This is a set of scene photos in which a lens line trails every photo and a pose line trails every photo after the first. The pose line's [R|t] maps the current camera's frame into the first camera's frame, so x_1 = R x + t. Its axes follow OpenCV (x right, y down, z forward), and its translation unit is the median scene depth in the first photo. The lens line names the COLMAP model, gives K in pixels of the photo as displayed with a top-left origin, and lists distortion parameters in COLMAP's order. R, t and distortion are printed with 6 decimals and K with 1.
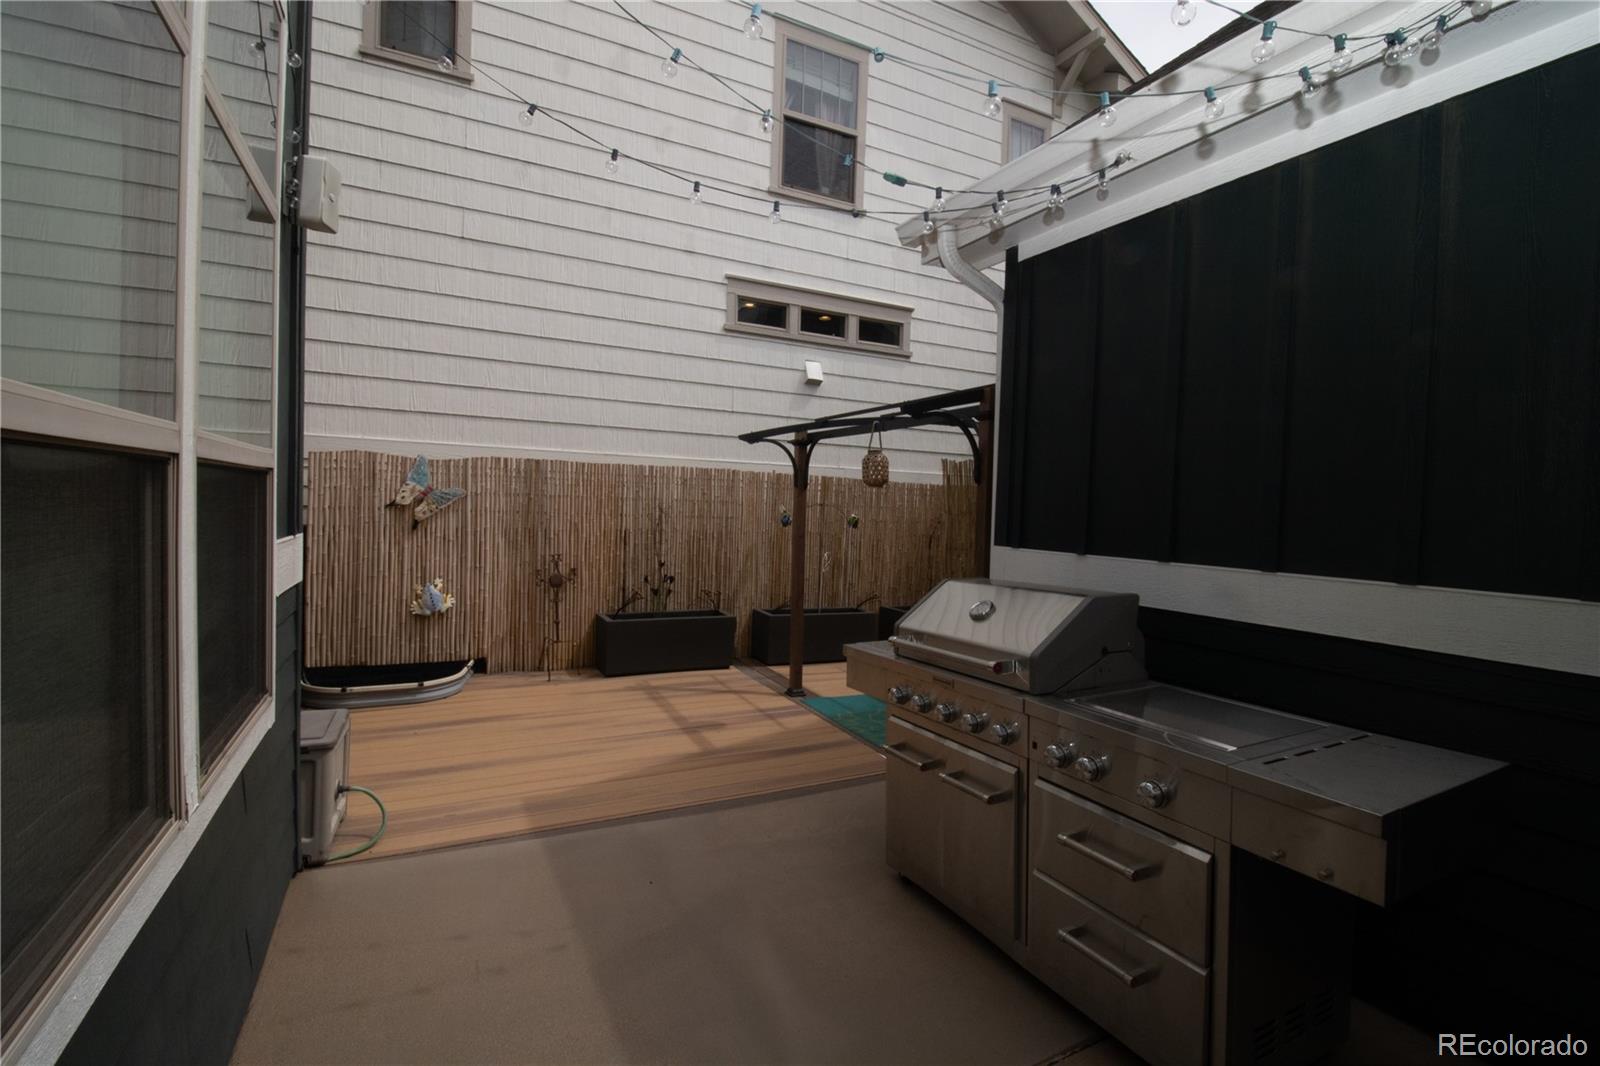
lens RADIAL K [[717.5, 0, 800.0], [0, 717.5, 533.0], [0, 0, 1]] dist [-0.000185, -0.000045]
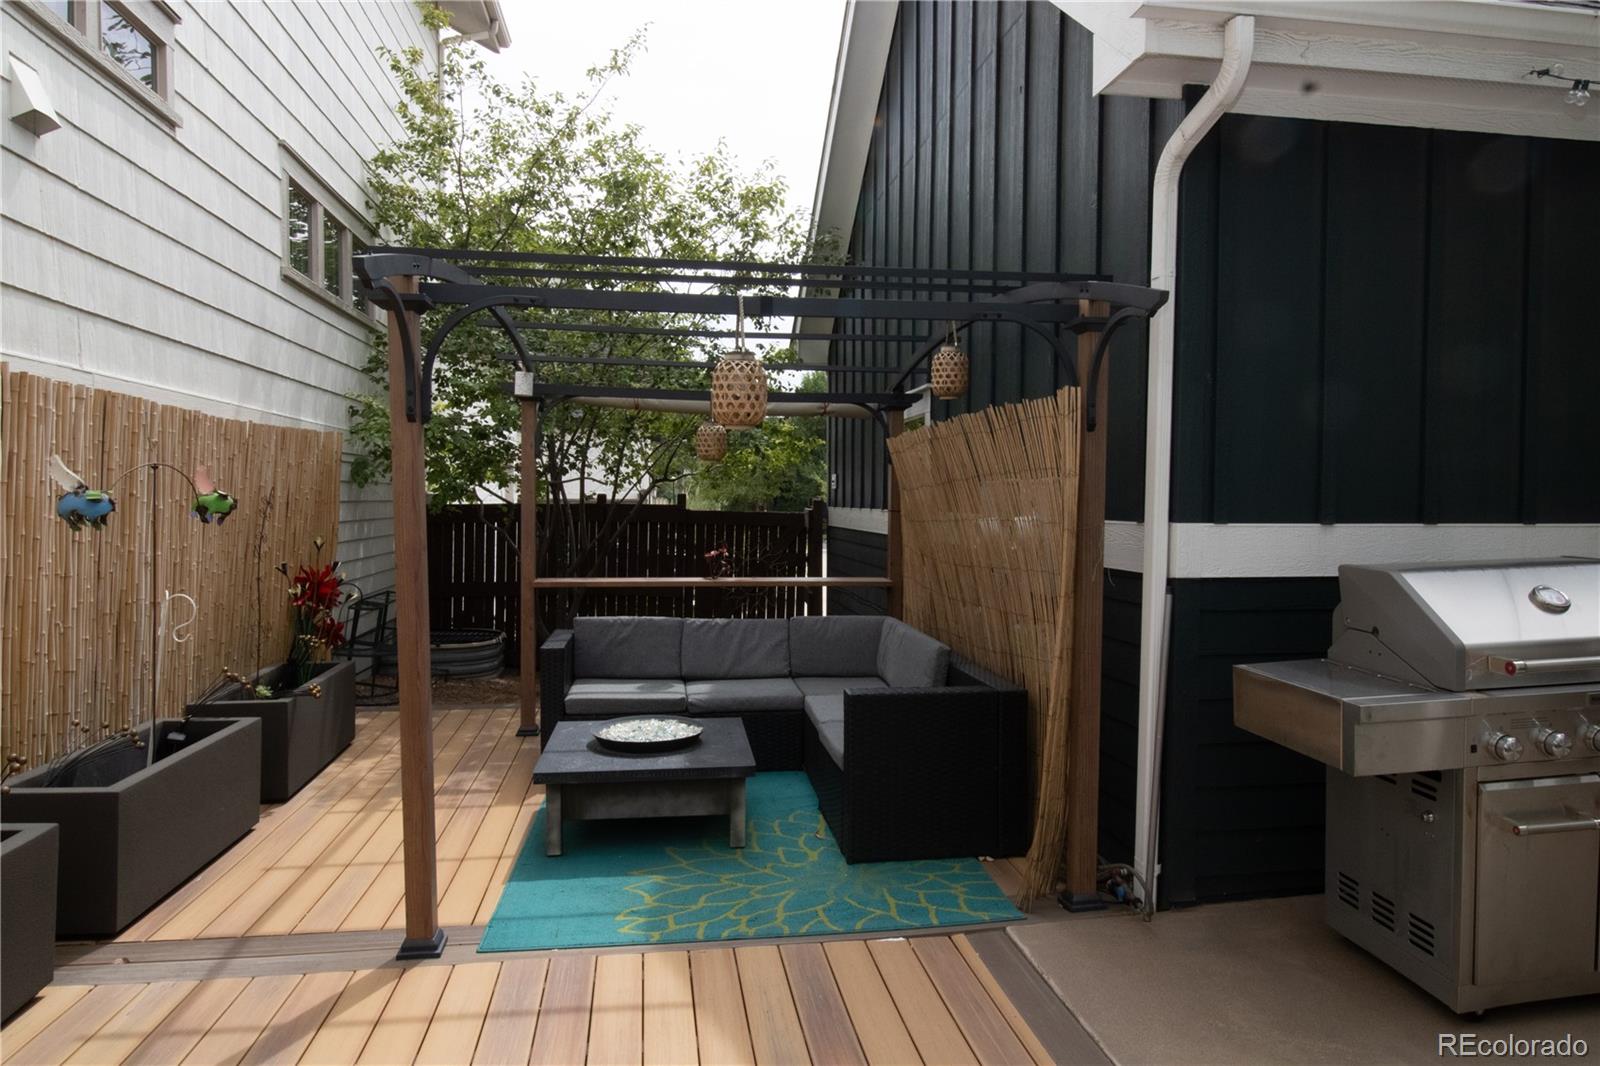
lens RADIAL K [[1006.3, 0, 800.0], [0, 1006.3, 533.0], [0, 0, 1]] dist [0.000097, -0.000241]
pose [[0.305076, -0.060558, 0.950401, -0.514728], [0.038326, 0.997948, 0.051285, -0.024392], [-0.951556, 0.020779, 0.306771, 0.723408]]
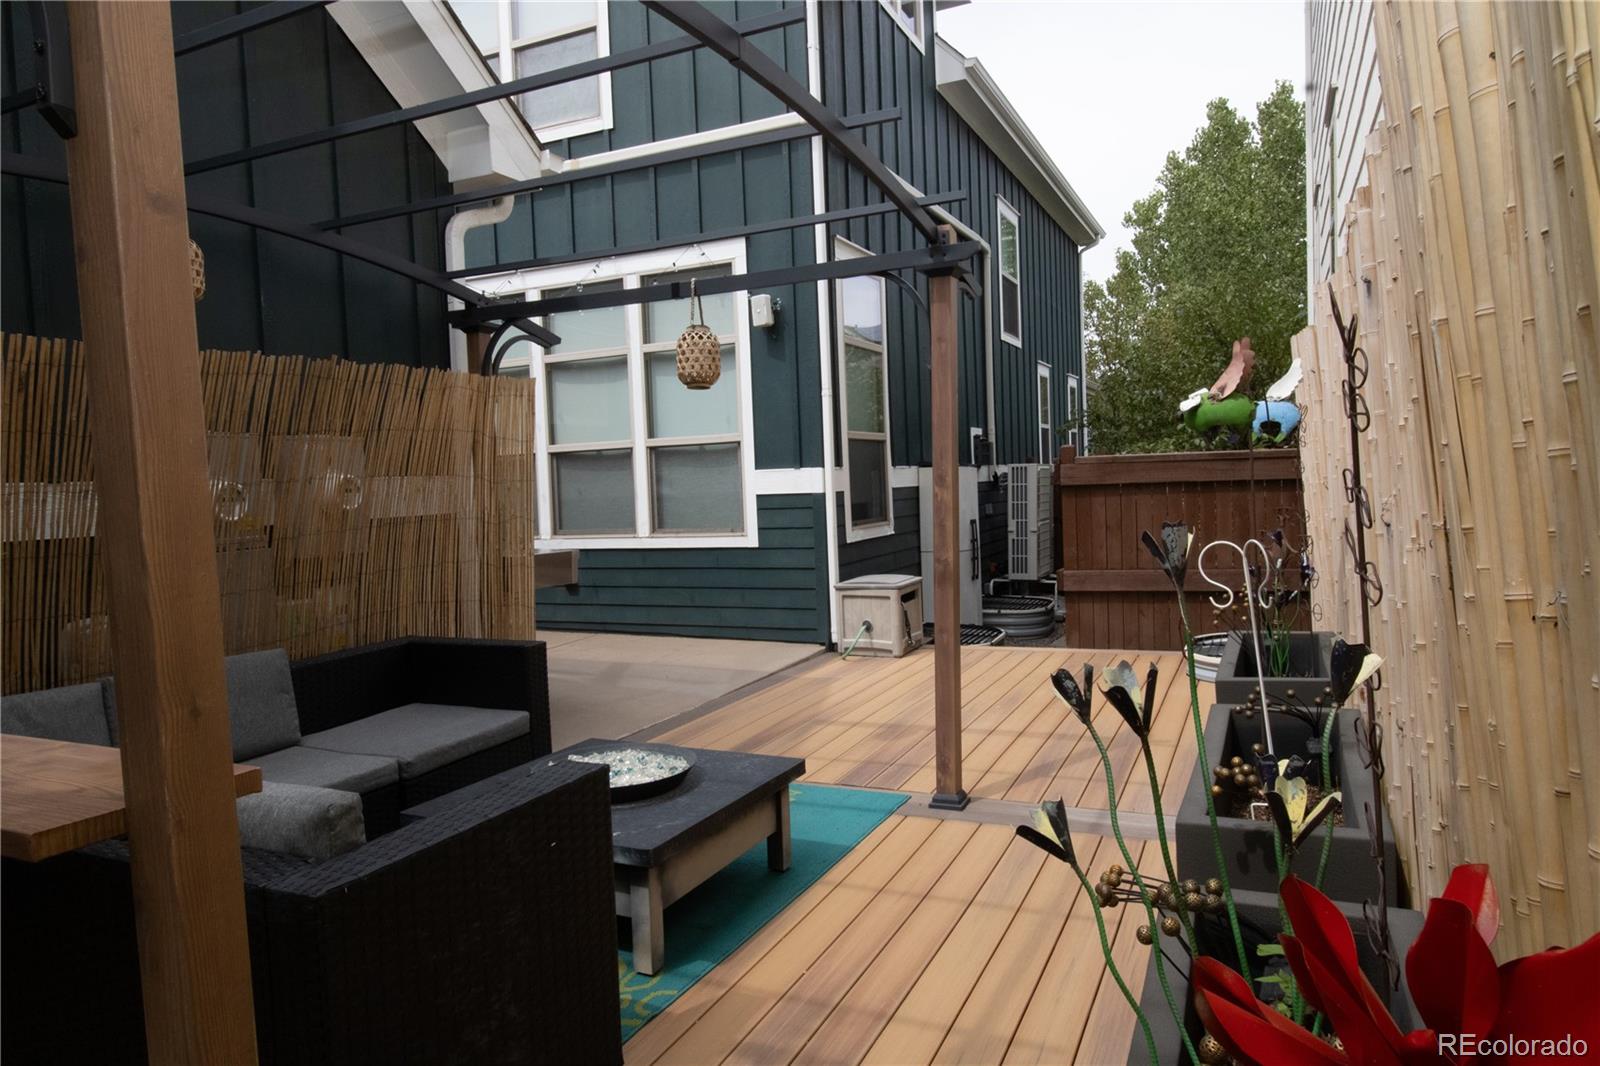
lens RADIAL K [[1006.3, 0, 800.0], [0, 1006.3, 533.0], [0, 0, 1]] dist [0.000097, -0.000241]
pose [[-0.784314, 0.028047, -0.619729, 0.488015], [-0.010571, 0.998228, 0.058555, 0.004460], [0.620273, 0.052477, -0.782628, 1.605550]]
